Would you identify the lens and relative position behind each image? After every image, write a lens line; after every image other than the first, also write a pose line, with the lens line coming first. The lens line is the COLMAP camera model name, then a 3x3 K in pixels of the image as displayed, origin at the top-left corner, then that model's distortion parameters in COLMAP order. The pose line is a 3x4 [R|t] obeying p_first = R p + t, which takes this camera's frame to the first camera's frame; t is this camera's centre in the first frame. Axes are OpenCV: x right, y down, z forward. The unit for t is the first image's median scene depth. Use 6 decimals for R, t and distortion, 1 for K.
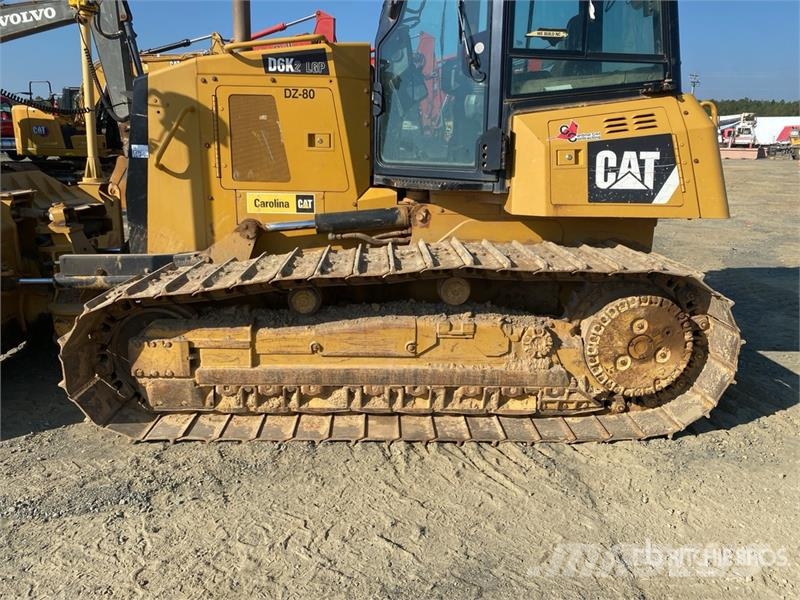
lens RADIAL K [[620.8, 0, 400.0], [0, 620.8, 300.0], [0, 0, 1]] dist [0.010632, -0.006868]
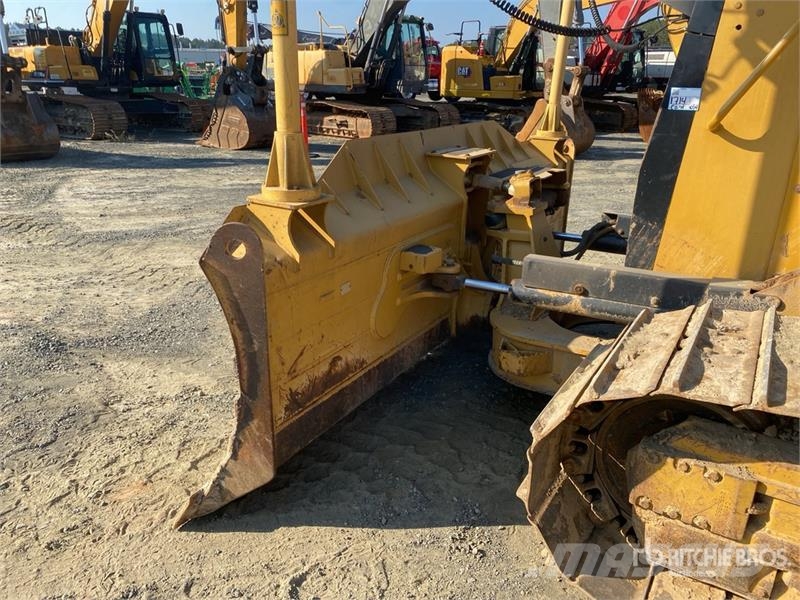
lens RADIAL K [[603.3, 0, 400.0], [0, 603.3, 300.0], [0, 0, 1]] dist [0.060218, -0.091706]
pose [[0.834332, 0.191956, -0.516763, -0.343320], [-0.143606, 0.980732, 0.132445, -0.101235], [0.532229, -0.036293, 0.845822, 0.409401]]
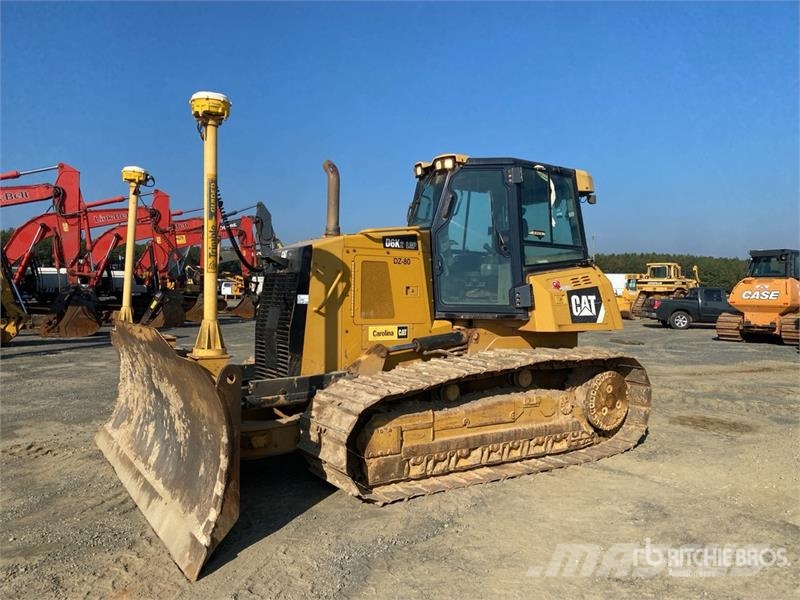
lens RADIAL K [[603.3, 0, 400.0], [0, 603.3, 300.0], [0, 0, 1]] dist [0.060218, -0.091706]
pose [[0.855072, -0.013072, 0.518344, -1.023764], [0.131381, 0.972521, -0.192204, 0.048603], [-0.501588, 0.232449, 0.833293, -0.225579]]
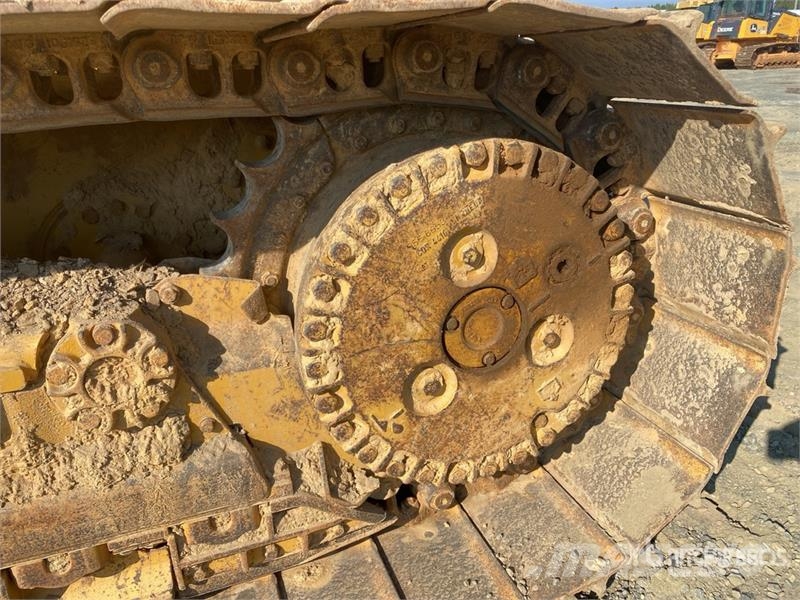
lens RADIAL K [[620.8, 0, 400.0], [0, 620.8, 300.0], [0, 0, 1]] dist [0.010632, -0.006868]
pose [[0.947563, -0.163593, 0.274520, 0.267867], [0.131576, 0.982563, 0.131369, 0.019276], [-0.291224, -0.088360, 0.952566, 0.721955]]
